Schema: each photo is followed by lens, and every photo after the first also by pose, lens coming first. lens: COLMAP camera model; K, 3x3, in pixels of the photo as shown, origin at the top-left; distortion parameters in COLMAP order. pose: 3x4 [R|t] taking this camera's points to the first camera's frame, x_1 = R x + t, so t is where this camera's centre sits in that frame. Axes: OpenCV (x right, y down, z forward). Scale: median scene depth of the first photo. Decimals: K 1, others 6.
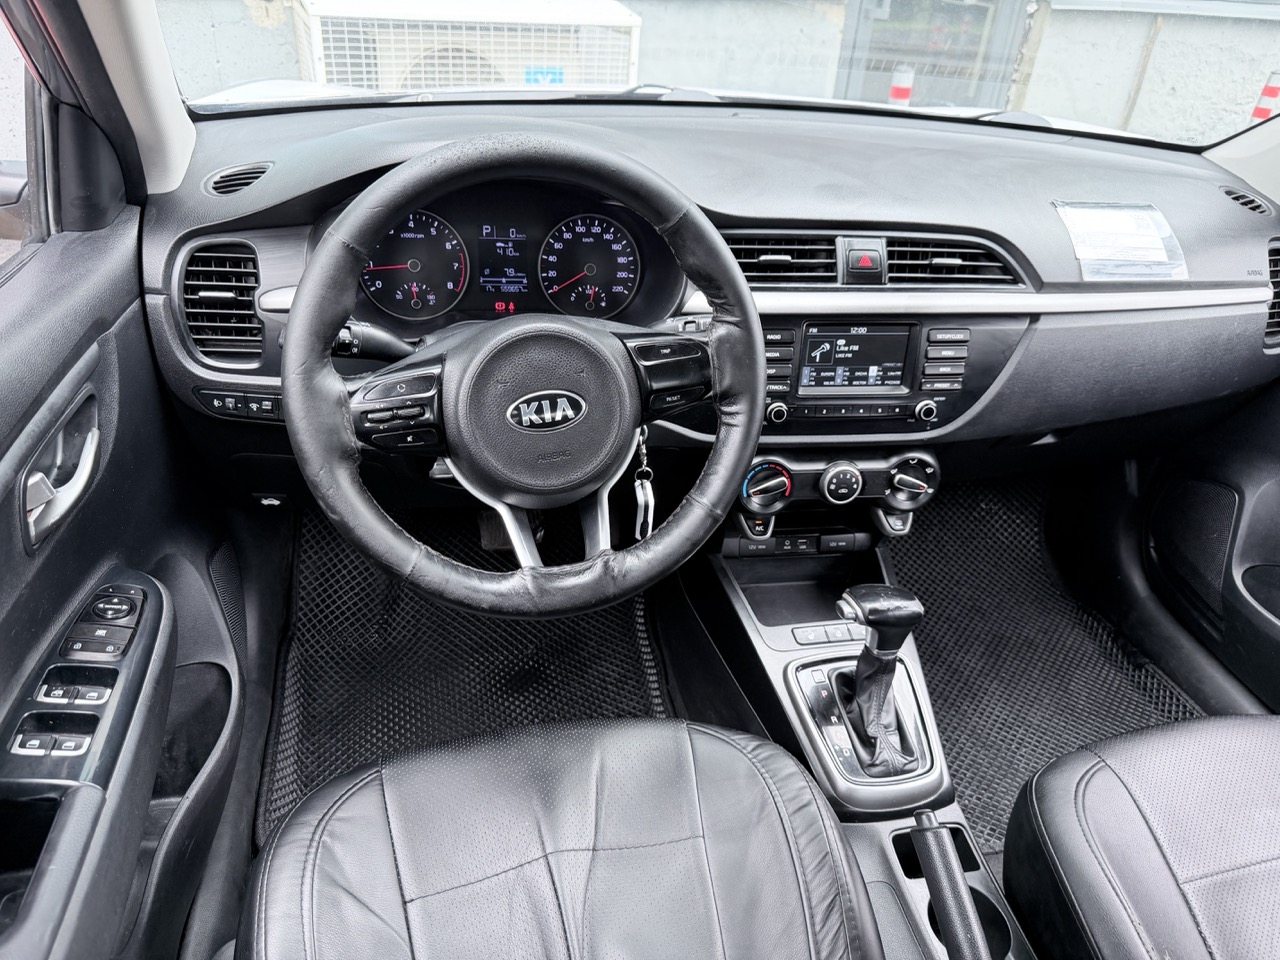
lens RADIAL K [[918.4, 0, 660.1], [0, 918.4, 481.1], [0, 0, 1]] dist [0.063398, -0.088764]
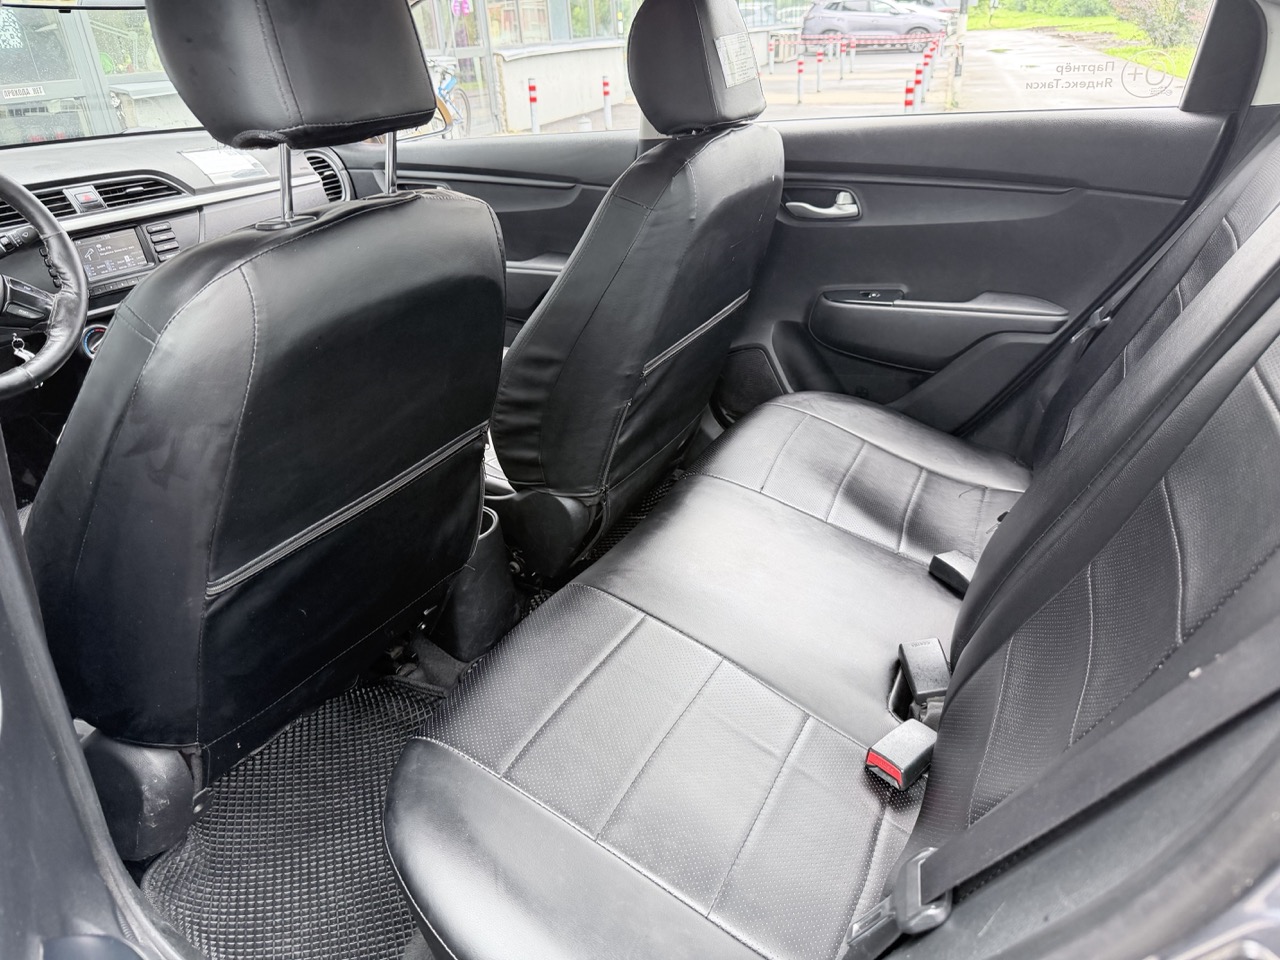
lens RADIAL K [[918.4, 0, 660.1], [0, 918.4, 481.1], [0, 0, 1]] dist [0.063398, -0.088764]
pose [[0.650154, -0.431358, 0.625484, -0.392526], [0.485862, 0.868941, 0.094231, 0.573194], [-0.584156, 0.242634, 0.774526, -0.834149]]
